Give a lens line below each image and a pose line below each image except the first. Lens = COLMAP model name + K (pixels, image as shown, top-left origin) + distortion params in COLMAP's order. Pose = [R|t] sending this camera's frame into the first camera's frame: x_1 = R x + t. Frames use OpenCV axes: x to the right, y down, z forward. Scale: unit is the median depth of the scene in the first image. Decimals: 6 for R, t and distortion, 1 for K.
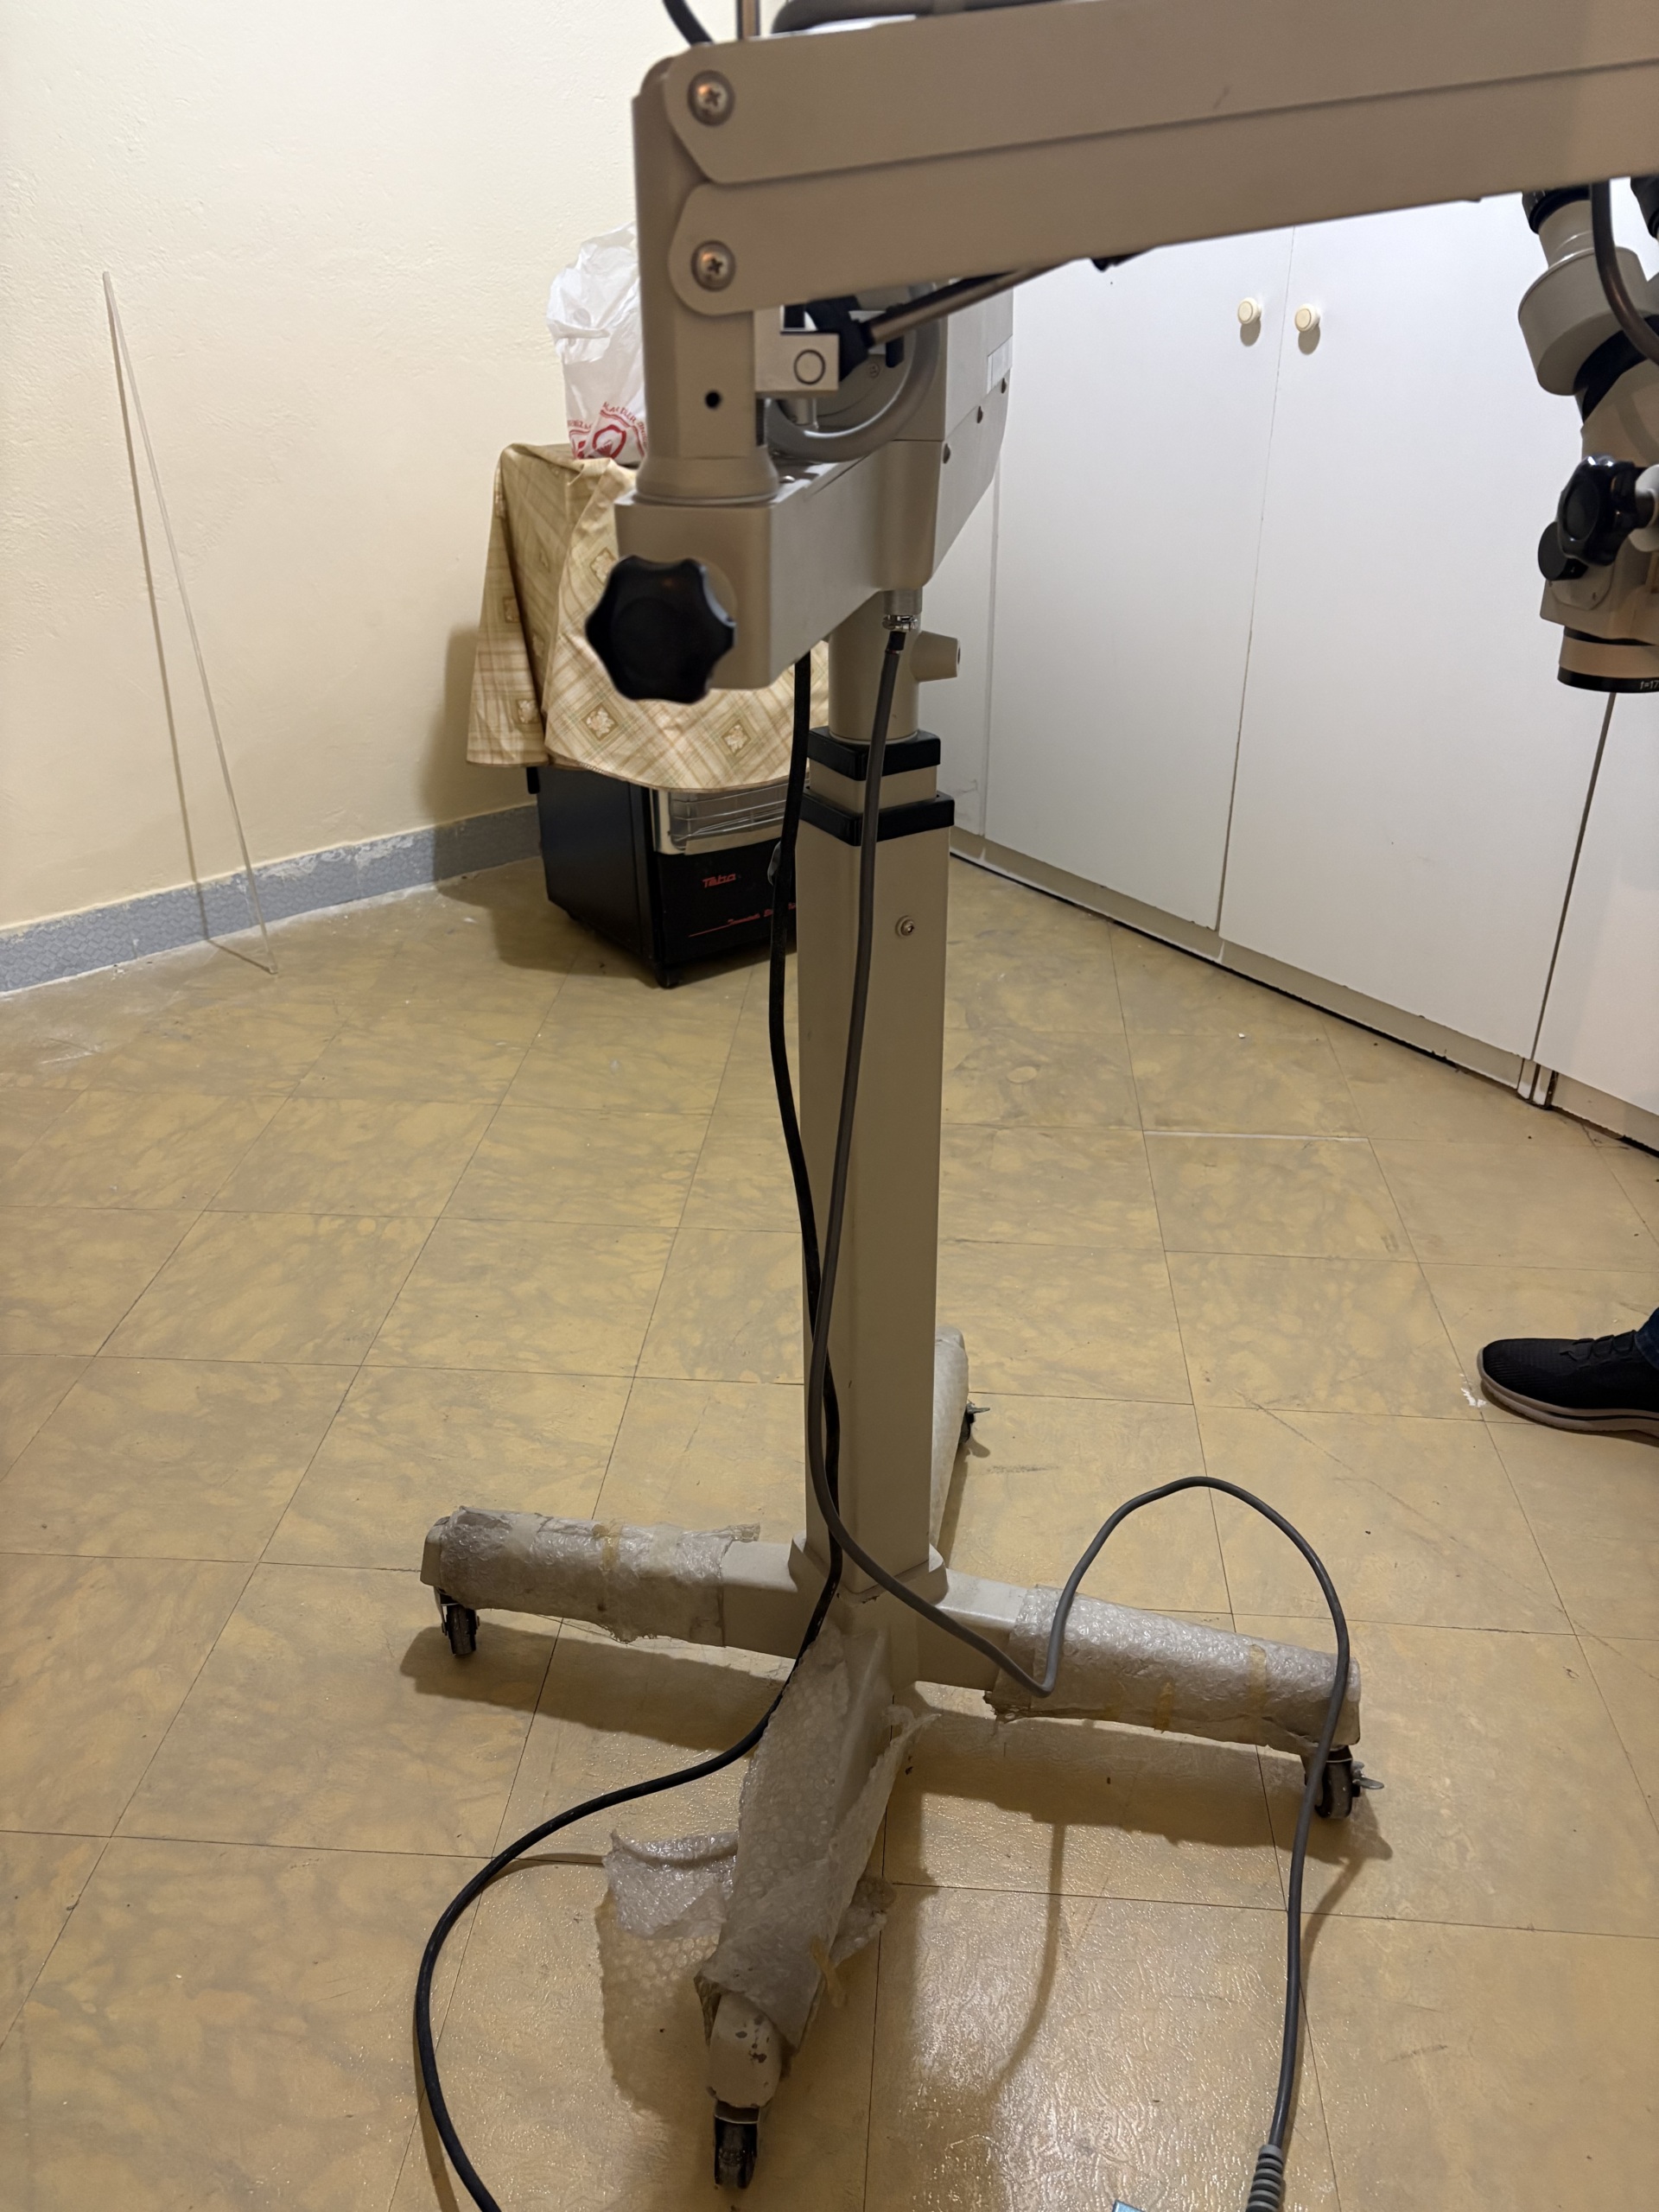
lens RADIAL K [[1736.5, 0, 823.7], [0, 1736.5, 1038.7], [0, 0, 1]] dist [0.063410, -0.087132]
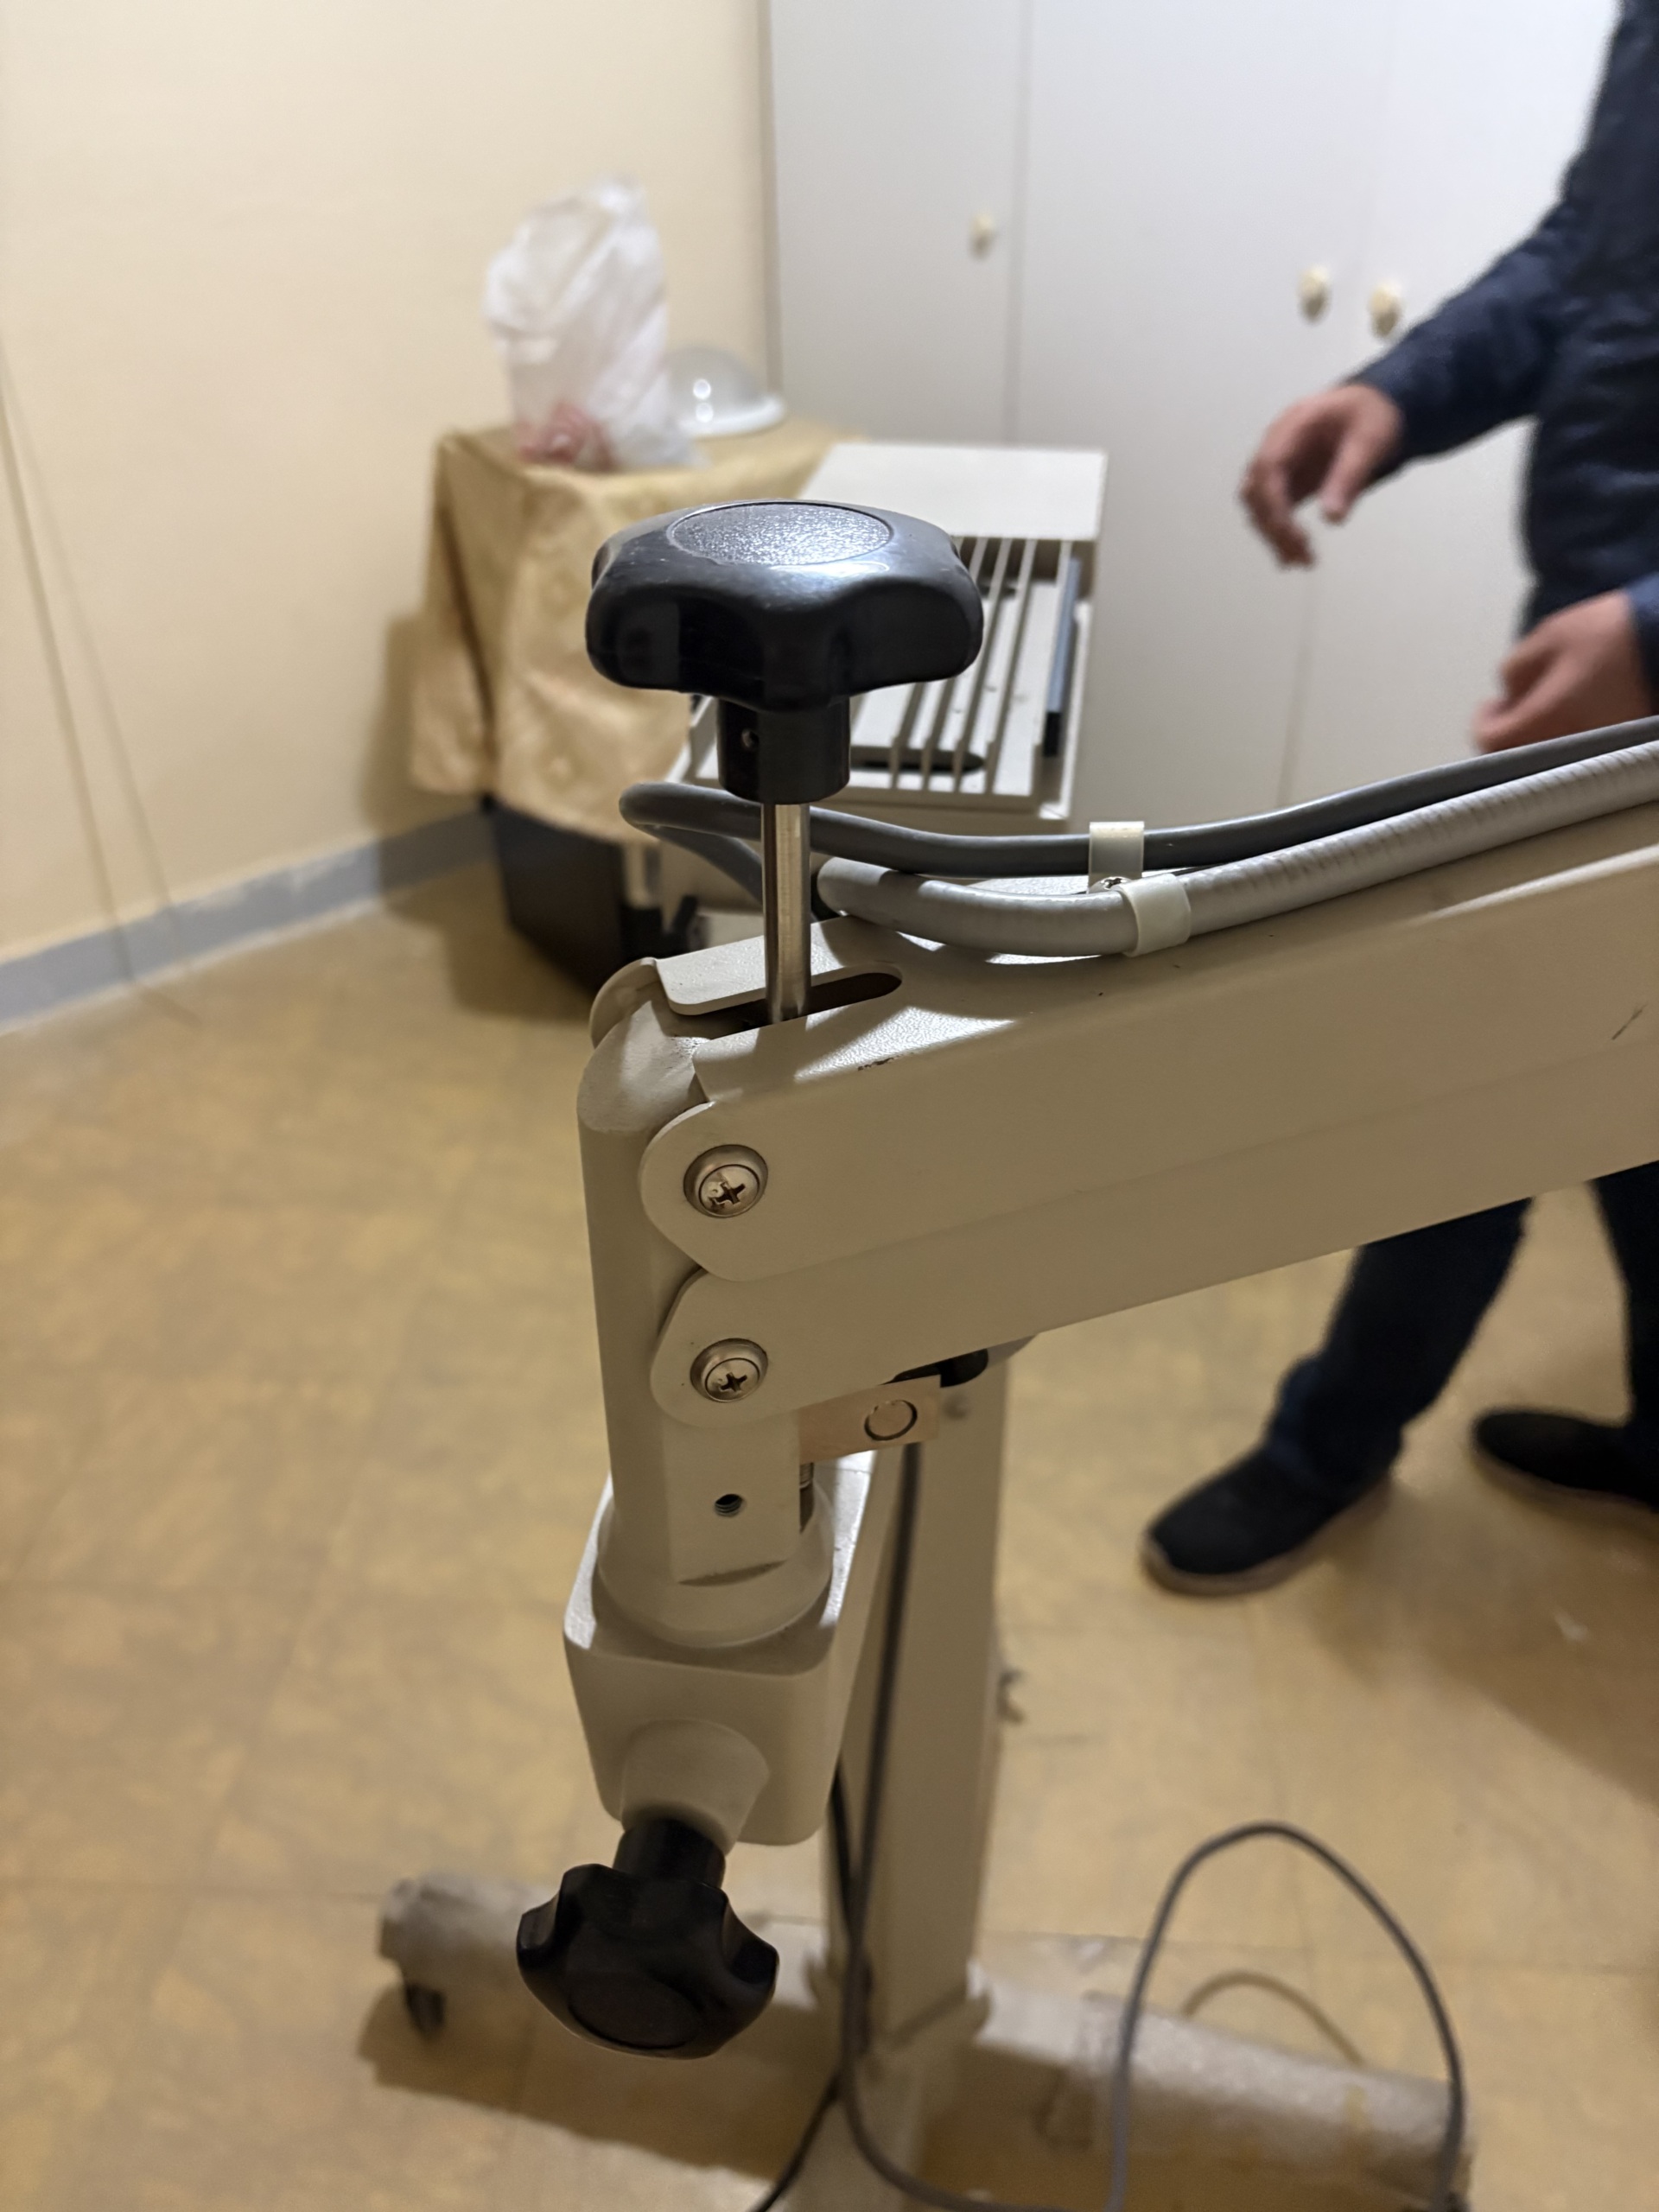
lens RADIAL K [[1788.8, 0, 794.7], [0, 1788.8, 1023.5], [0, 0, 1]] dist [0.039913, -0.036966]
pose [[0.999902, -0.013333, -0.004153, -0.009691], [0.013680, 0.994947, 0.099463, -0.160123], [0.002806, -0.099510, 0.995033, 0.108451]]
